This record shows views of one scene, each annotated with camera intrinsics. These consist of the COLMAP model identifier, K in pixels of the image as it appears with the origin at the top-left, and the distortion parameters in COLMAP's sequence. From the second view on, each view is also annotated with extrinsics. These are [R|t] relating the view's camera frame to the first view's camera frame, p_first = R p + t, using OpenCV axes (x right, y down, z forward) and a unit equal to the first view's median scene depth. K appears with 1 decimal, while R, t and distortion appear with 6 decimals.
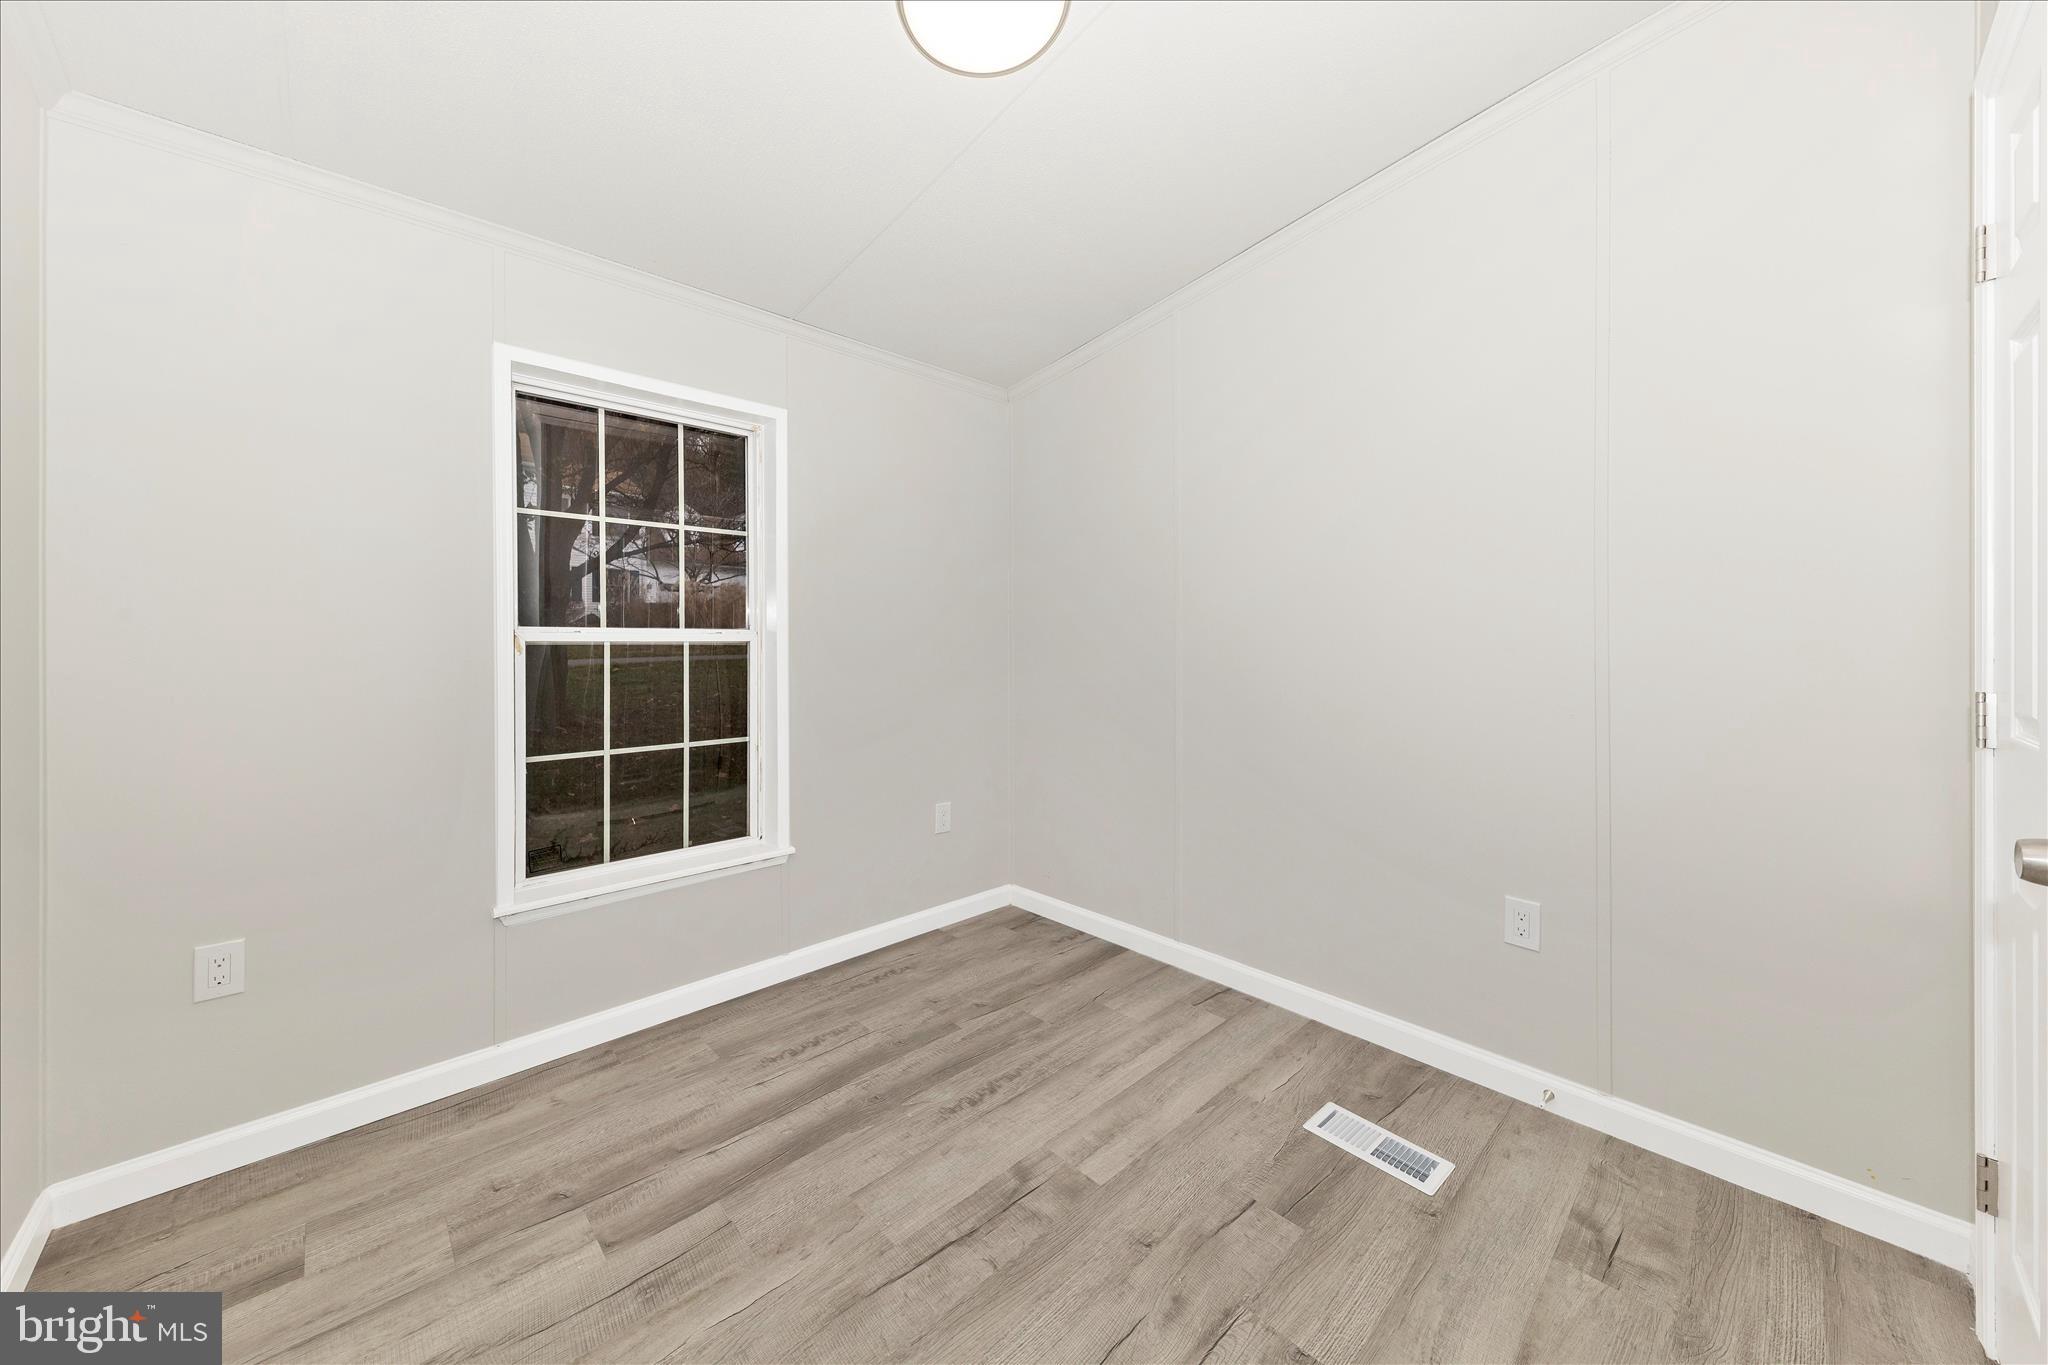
lens RADIAL K [[782.8, 0, 1071.0], [0, 782.8, 636.8], [0, 0, 1]] dist [-0.000004, -0.000336]
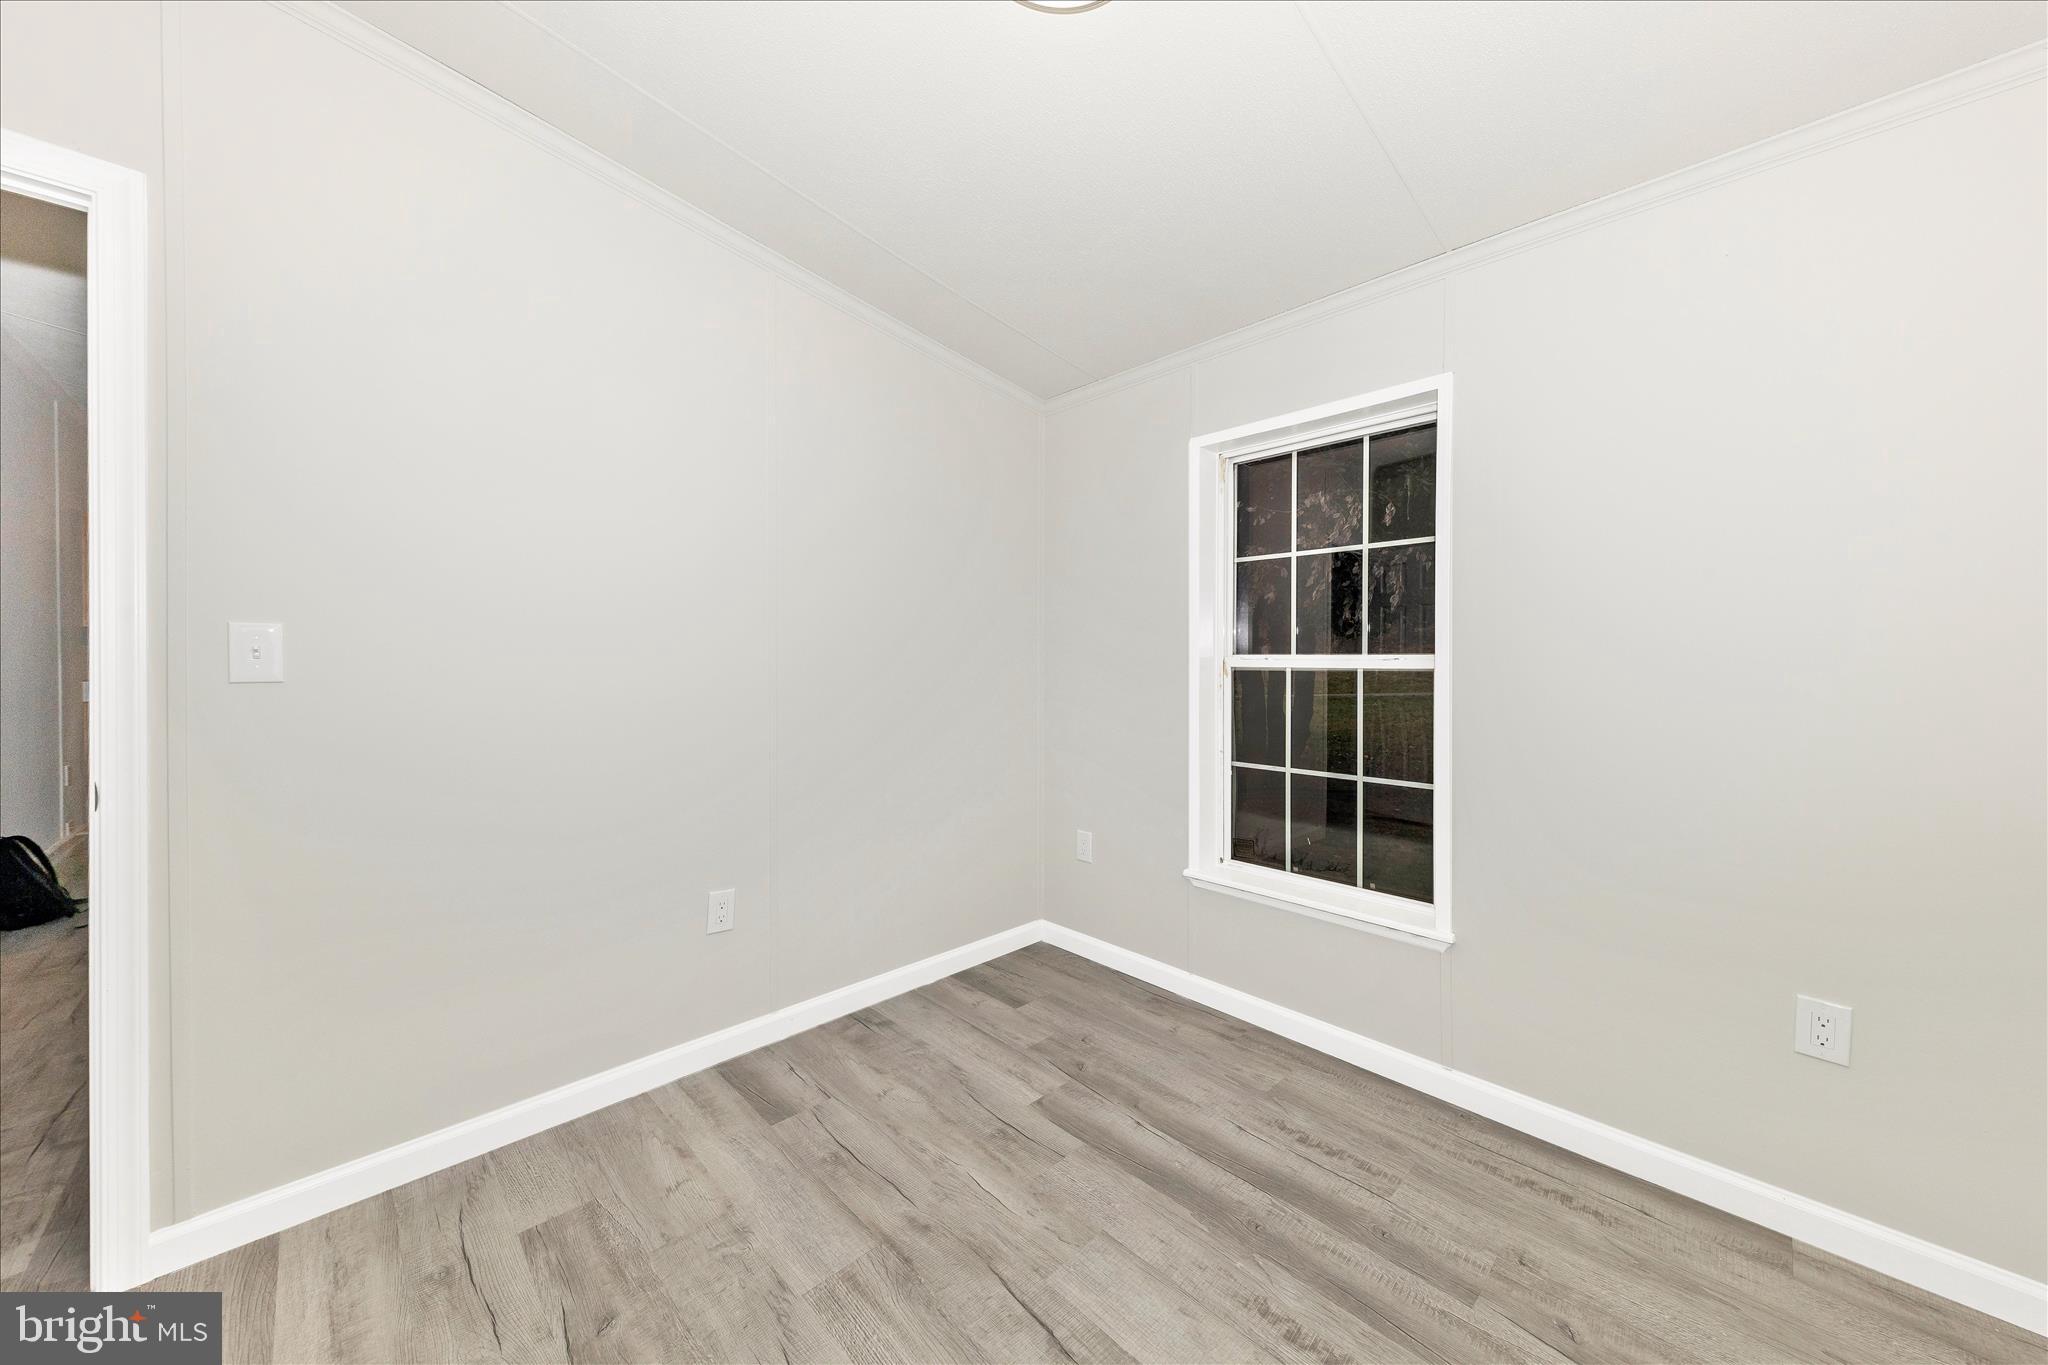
lens RADIAL K [[725.1, 0, 951.1], [0, 725.1, 675.5], [0, 0, 1]] dist [0.013880, -0.004235]
pose [[-0.123571, 0.014662, -0.992227, 0.548441], [0.003478, 0.999891, 0.014342, 0.001050], [0.992330, -0.001679, -0.123608, 0.788694]]
